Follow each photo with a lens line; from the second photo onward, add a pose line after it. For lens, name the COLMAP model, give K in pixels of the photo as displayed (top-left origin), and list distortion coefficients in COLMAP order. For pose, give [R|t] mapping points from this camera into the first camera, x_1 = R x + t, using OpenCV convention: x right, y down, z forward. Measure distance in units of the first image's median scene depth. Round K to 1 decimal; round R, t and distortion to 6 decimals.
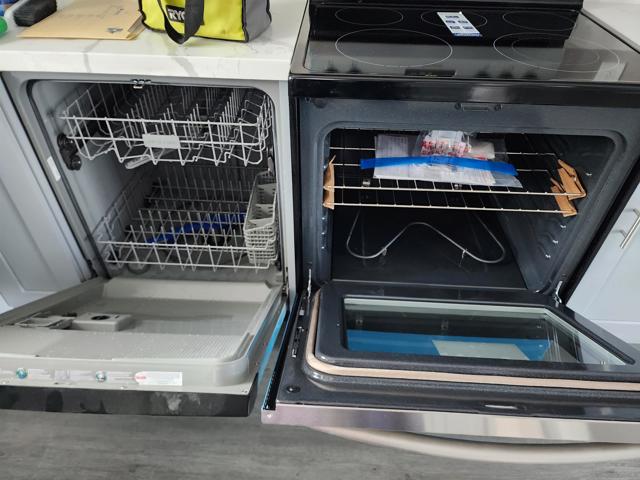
lens RADIAL K [[424.5, 0, 315.1], [0, 424.5, 242.3], [0, 0, 1]] dist [0.093742, -0.093382]
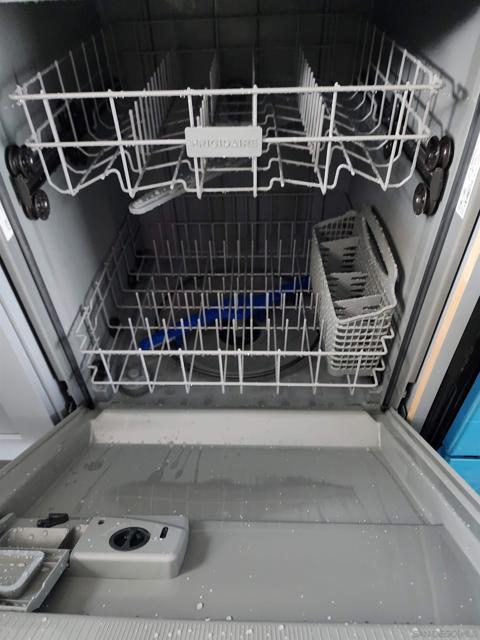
lens RADIAL K [[432.0, 0, 236.5], [0, 432.0, 327.0], [0, 0, 1]] dist [0.074284, -0.077799]
pose [[0.999233, -0.036985, -0.012846, -0.296339], [0.037067, 0.999293, 0.006217, -0.027892], [0.012607, -0.006688, 0.999898, 0.444073]]
